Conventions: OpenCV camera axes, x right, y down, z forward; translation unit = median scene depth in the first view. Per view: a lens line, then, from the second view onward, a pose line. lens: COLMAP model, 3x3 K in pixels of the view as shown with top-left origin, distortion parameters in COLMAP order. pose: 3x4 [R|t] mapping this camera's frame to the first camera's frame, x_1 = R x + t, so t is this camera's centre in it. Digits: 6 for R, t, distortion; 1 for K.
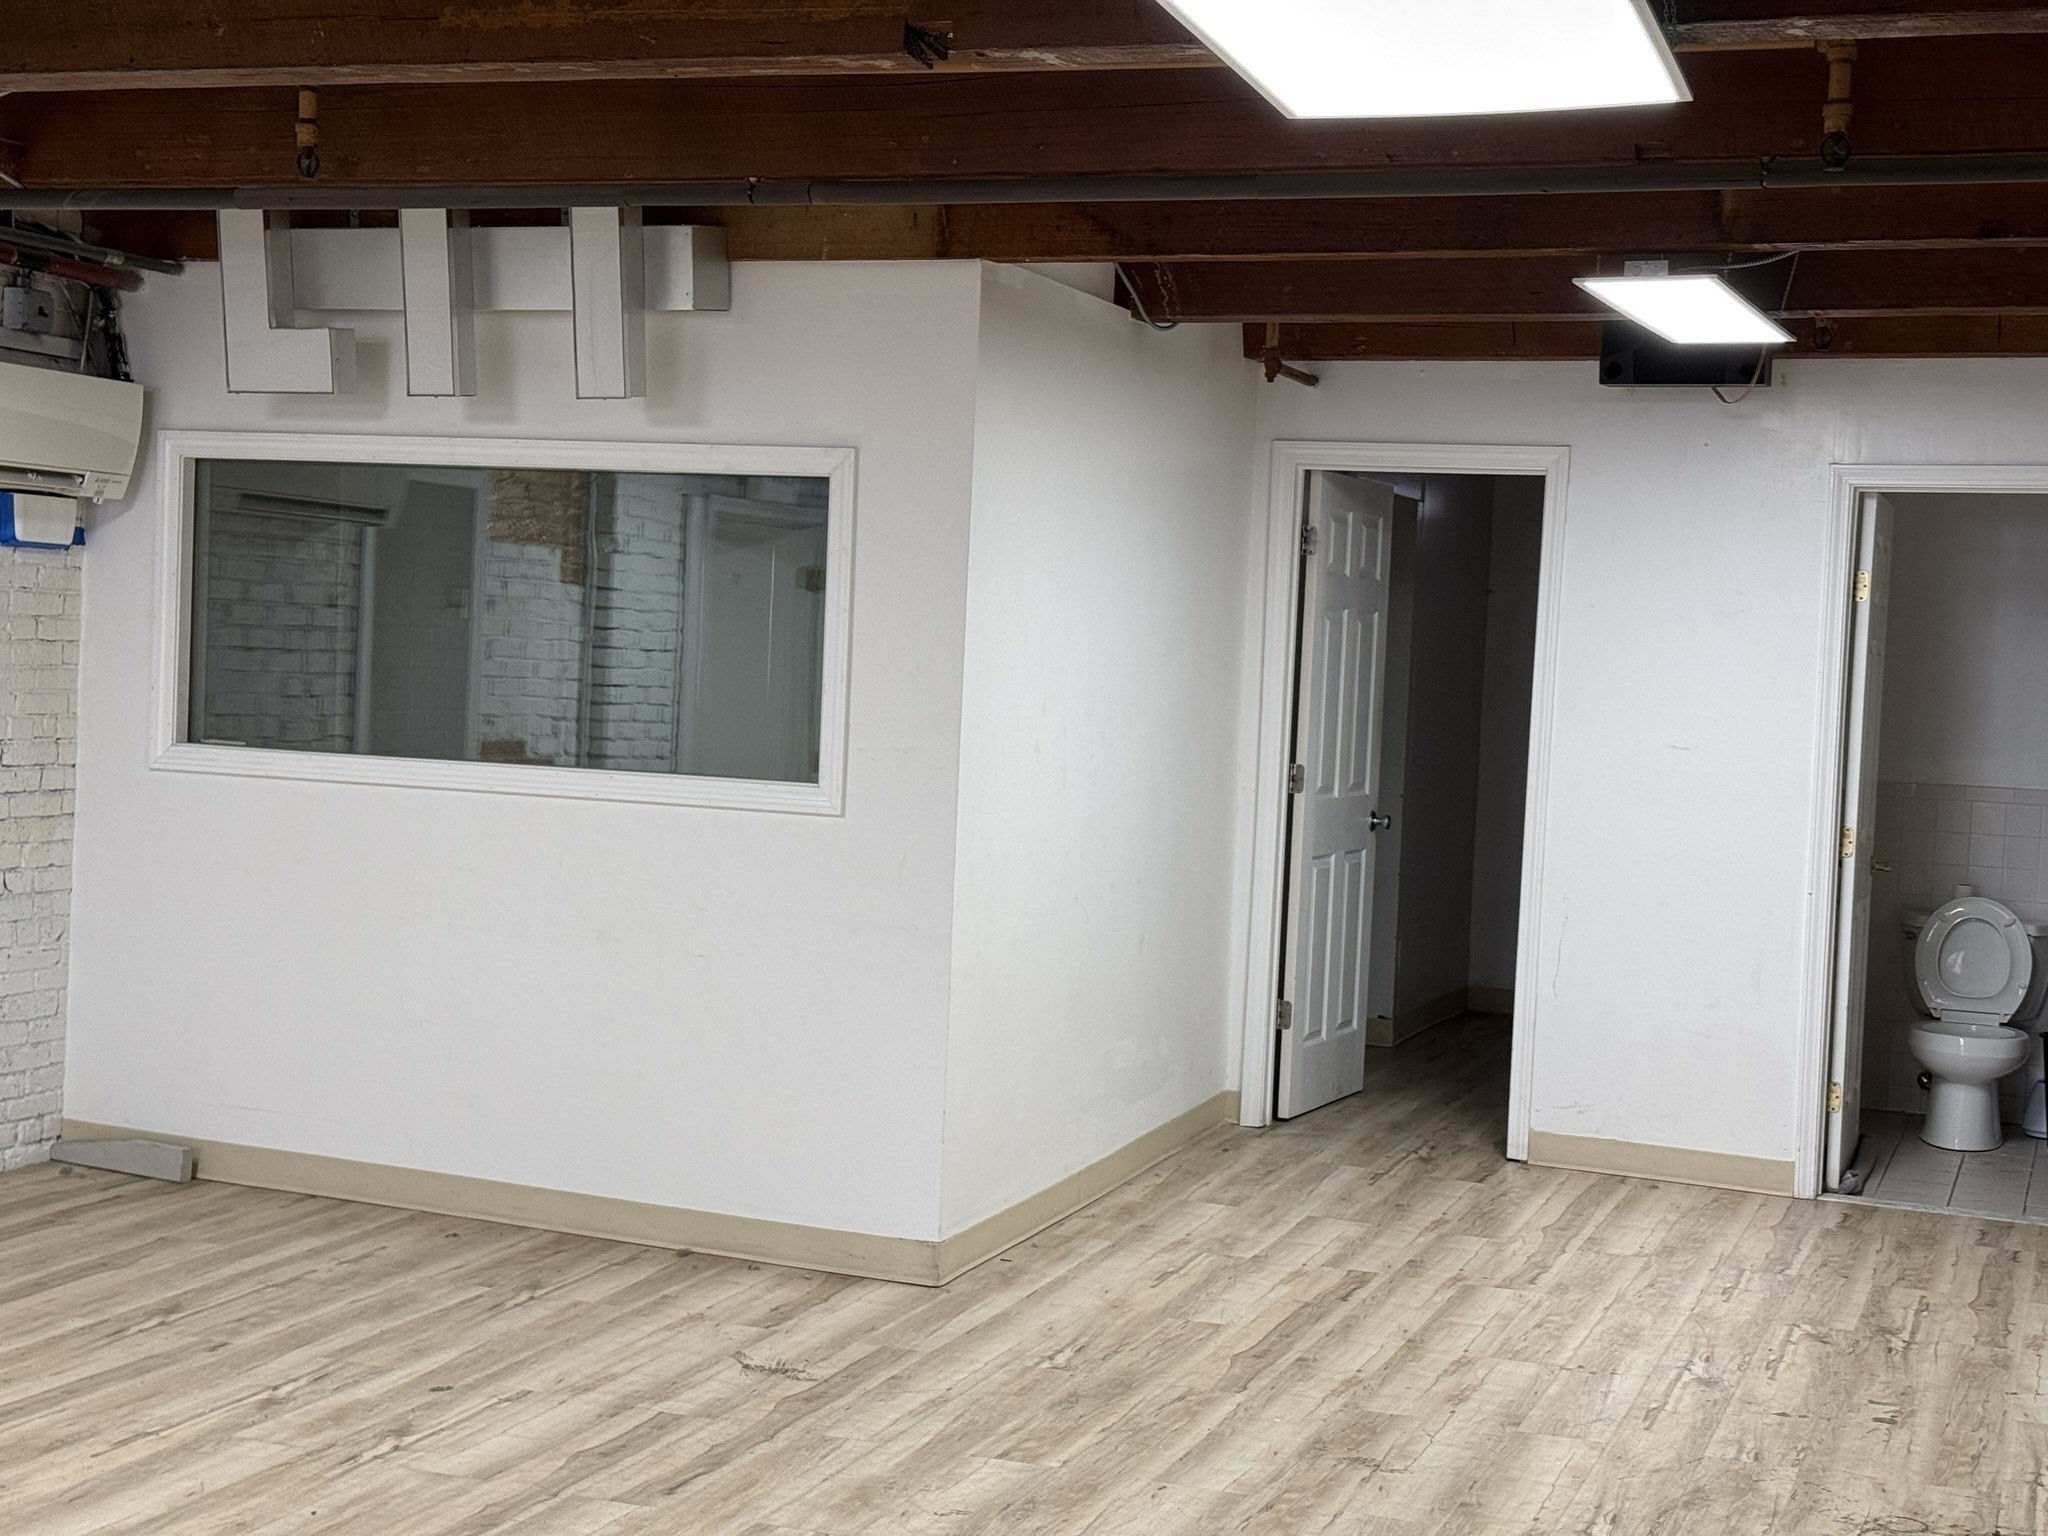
lens RADIAL K [[2857.1, 0, 1024.0], [0, 2857.1, 768.0], [0, 0, 1]] dist [0.117811, -0.044143]
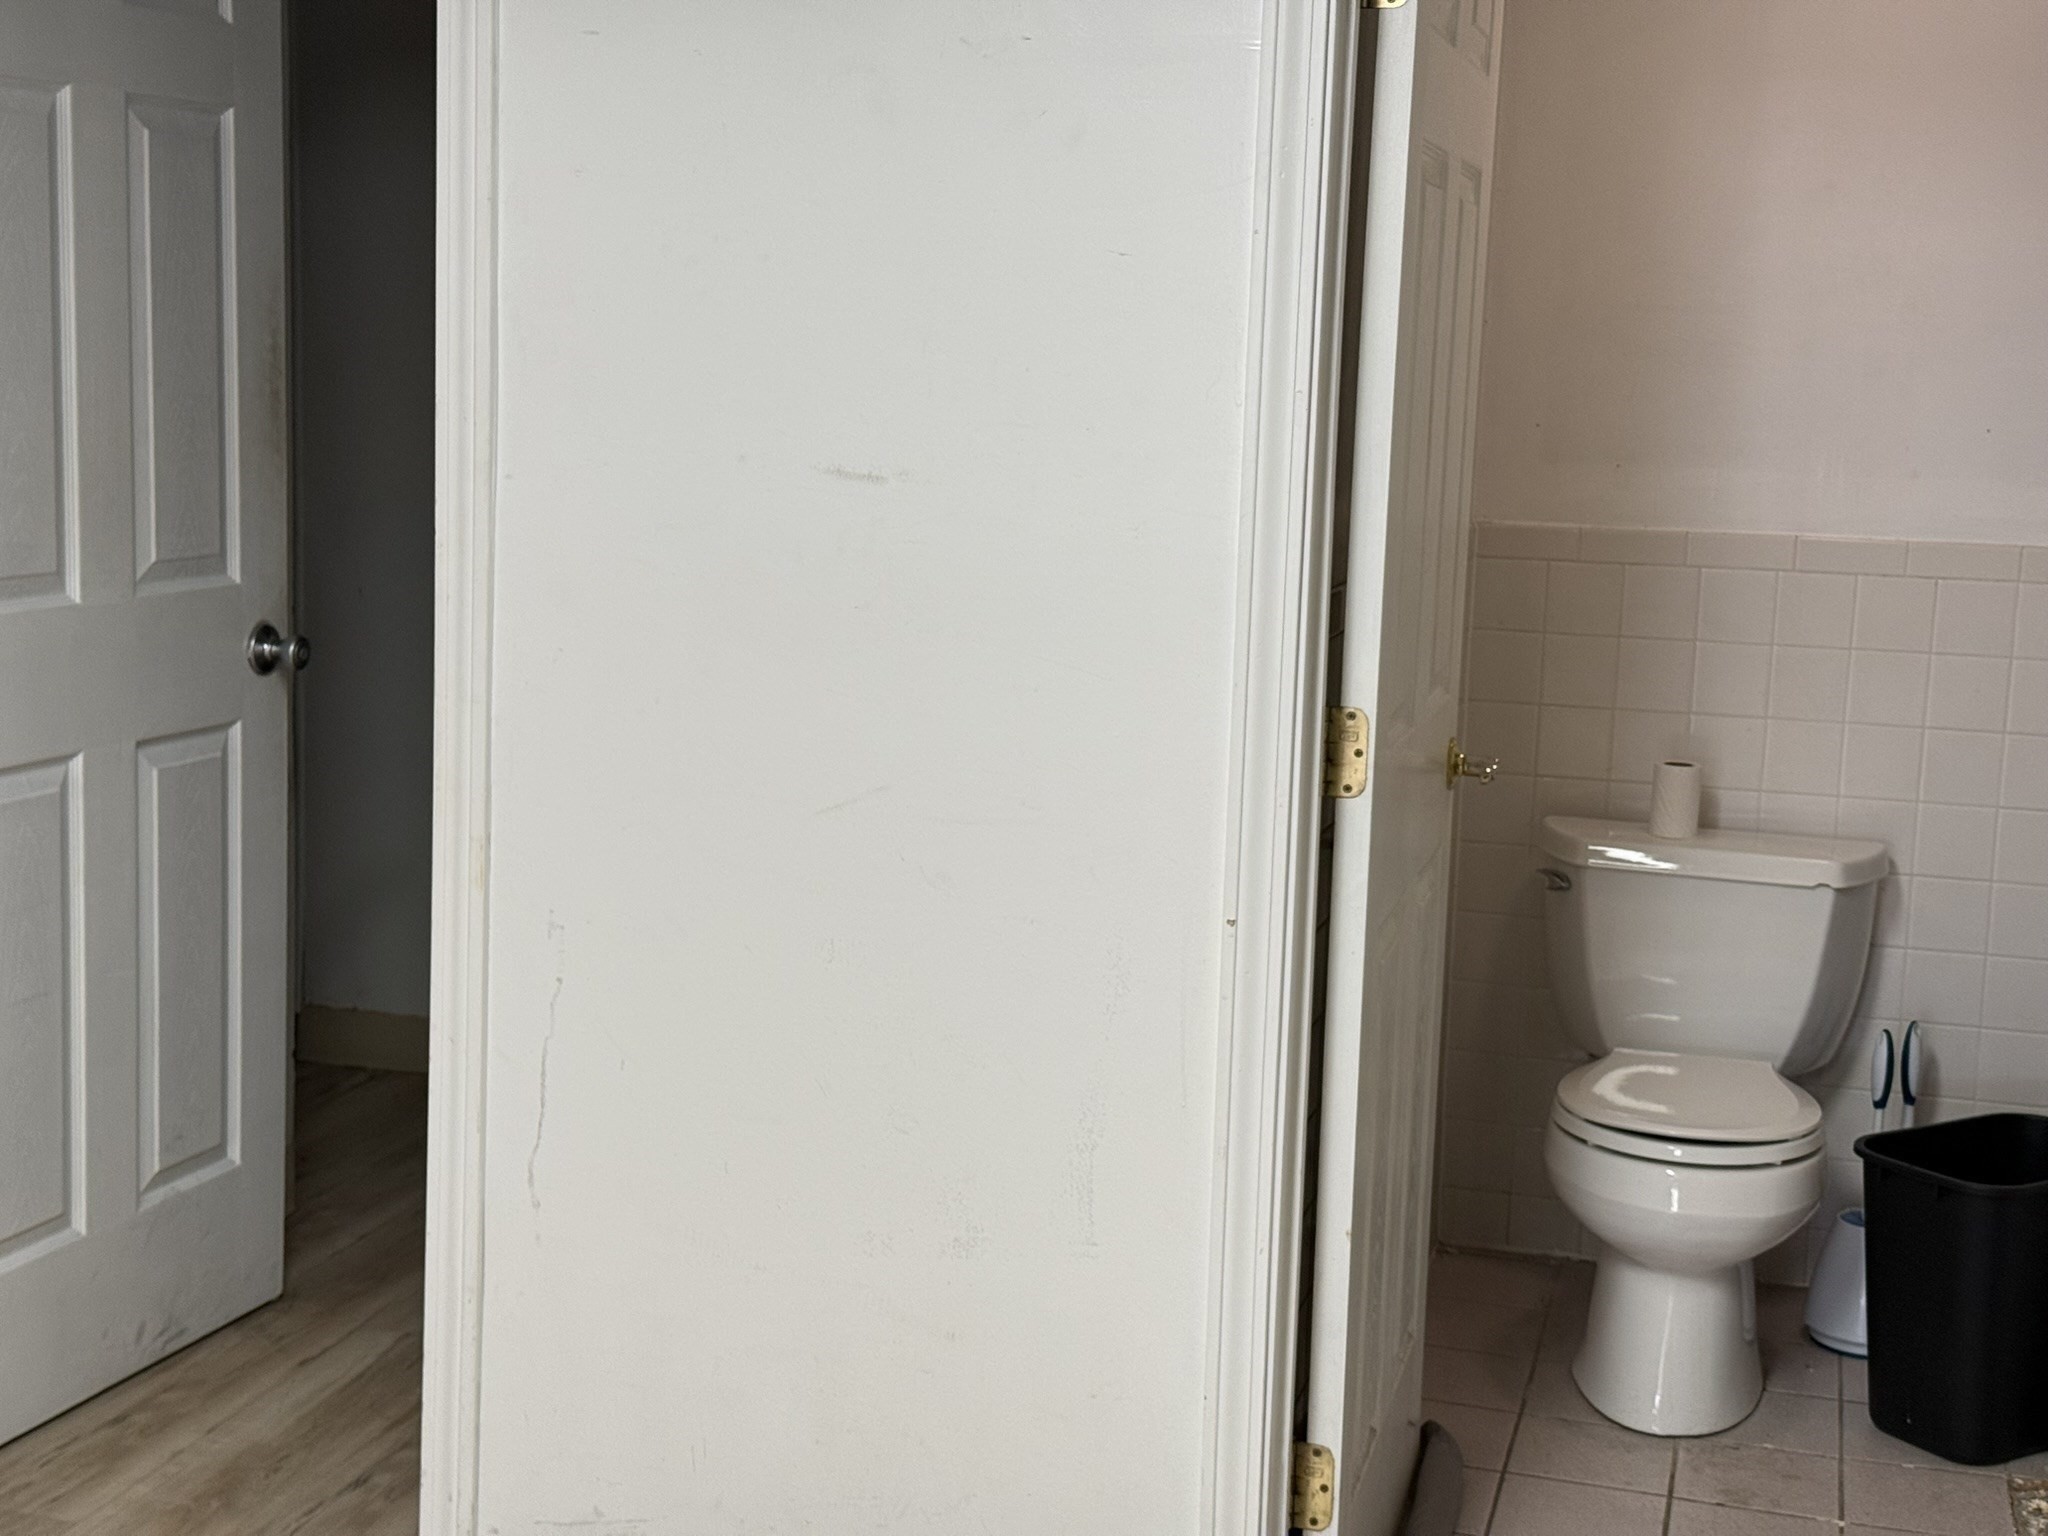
lens RADIAL K [[2938.6, 0, 1024.0], [0, 2938.6, 768.0], [0, 0, 1]] dist [0.225883, 0.019462]
pose [[0.994469, -0.023160, 0.102447, 0.184320], [0.012108, 0.994162, 0.107212, -0.008375], [-0.104332, -0.105378, 0.988944, 0.576330]]
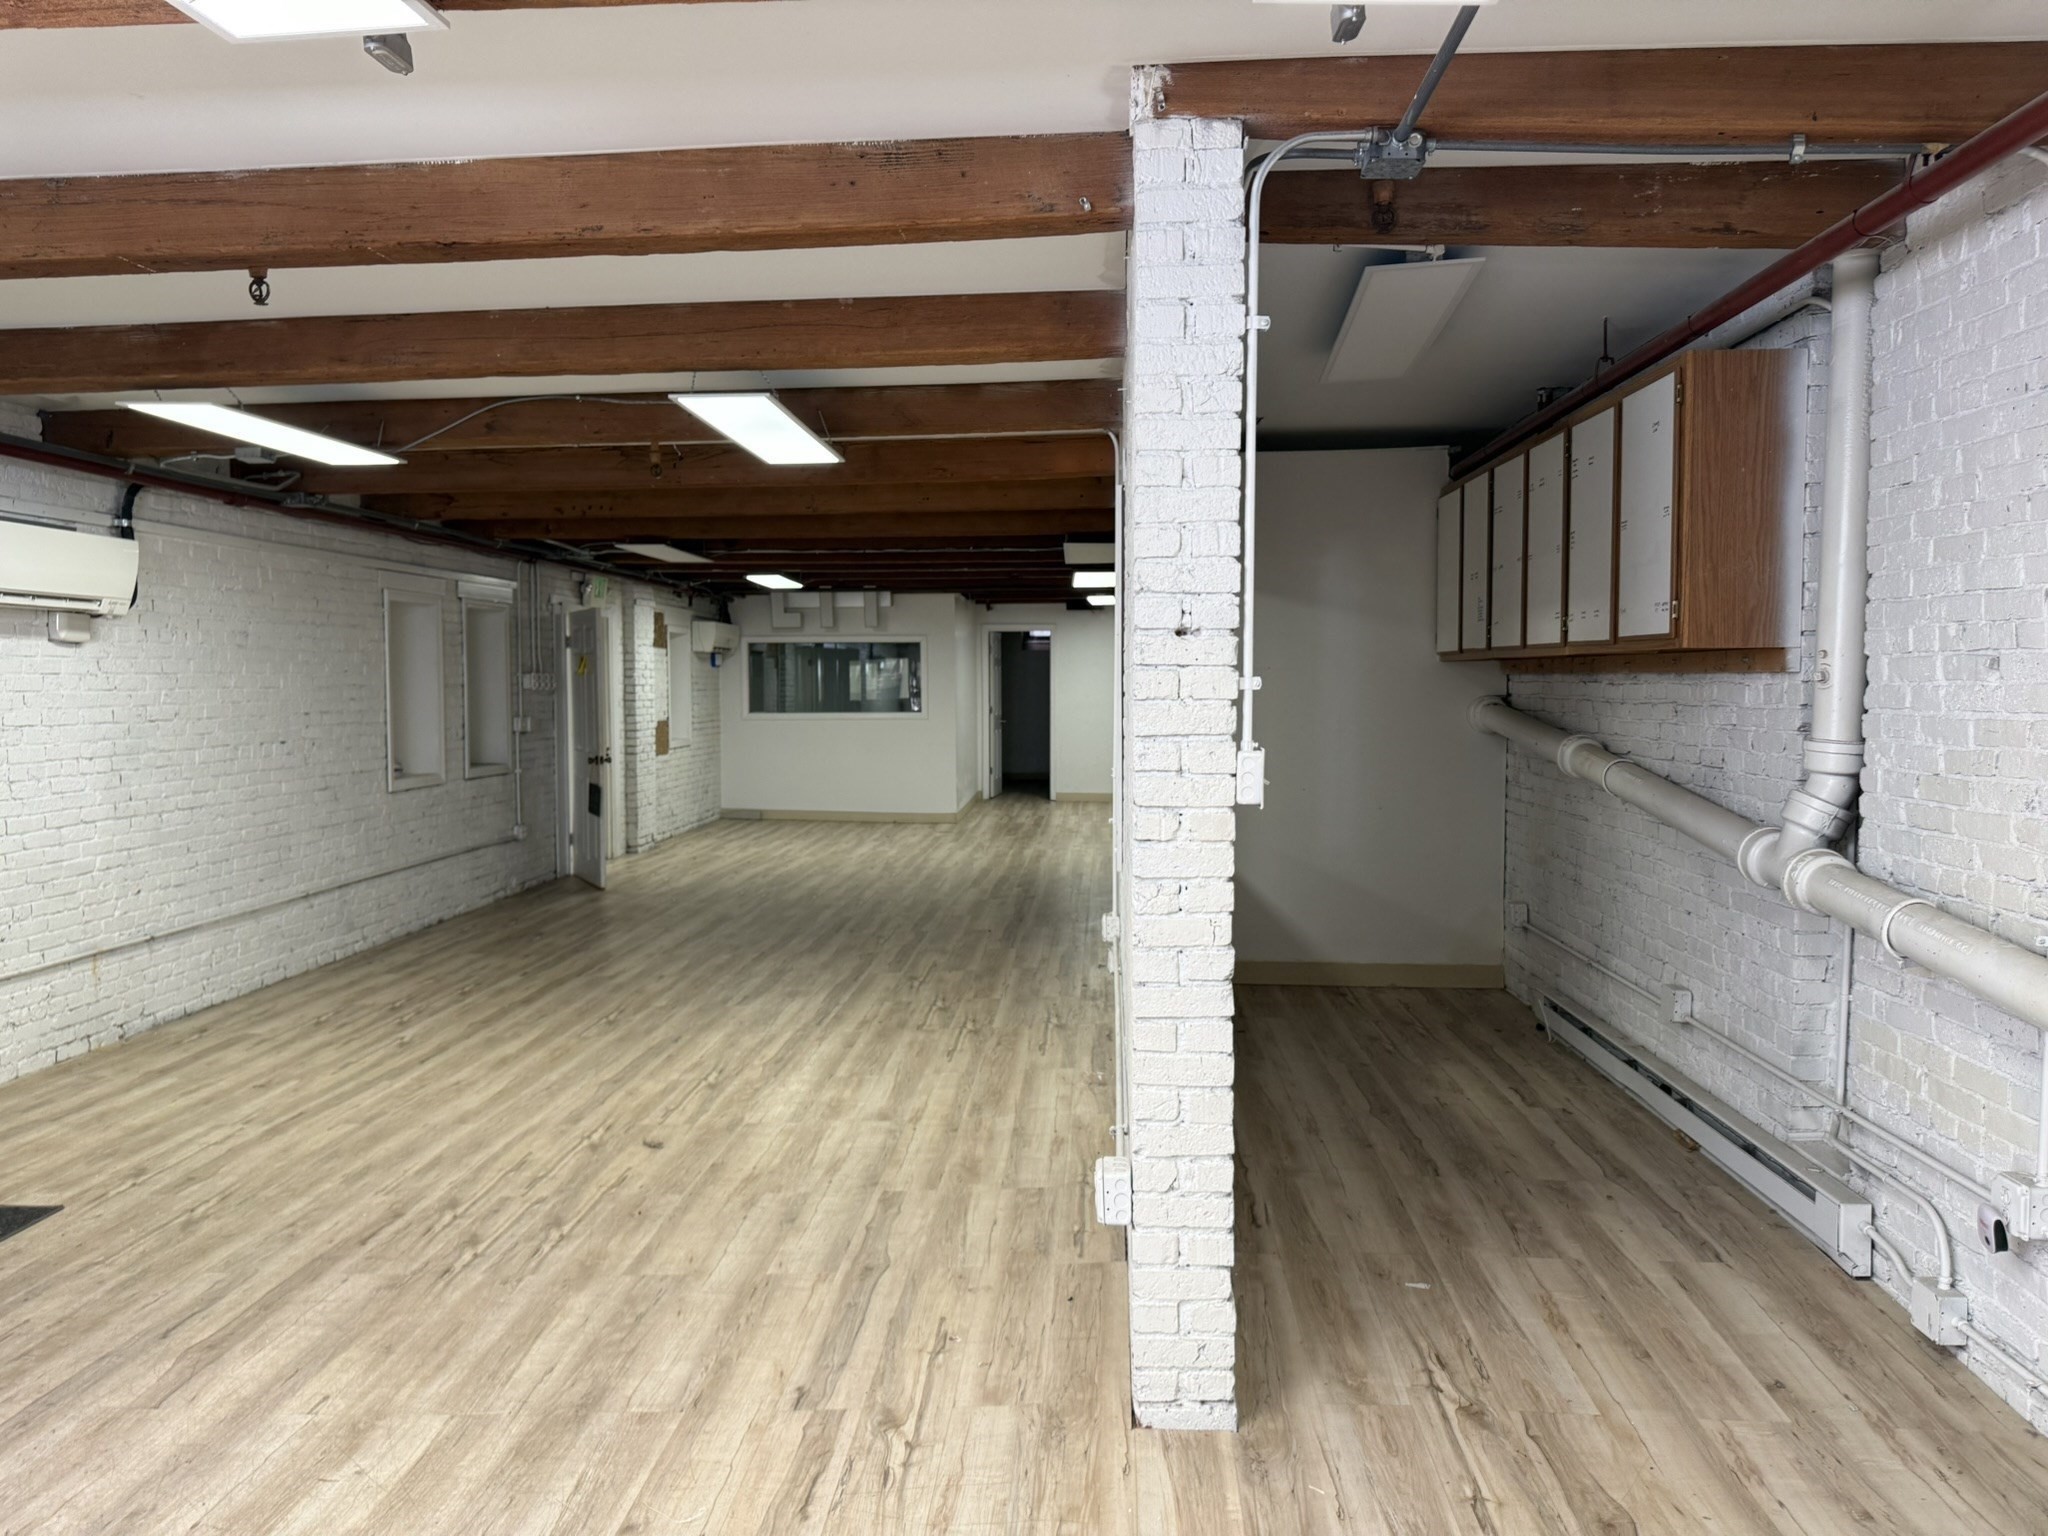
lens RADIAL K [[1396.4, 0, 1024.0], [0, 1396.4, 768.0], [0, 0, 1]] dist [0.031079, -0.038596]
pose [[0.959302, -0.063095, 0.275244, -0.561710], [0.057041, 0.997922, 0.029952, 0.037275], [-0.276562, -0.013033, 0.960908, -1.200288]]
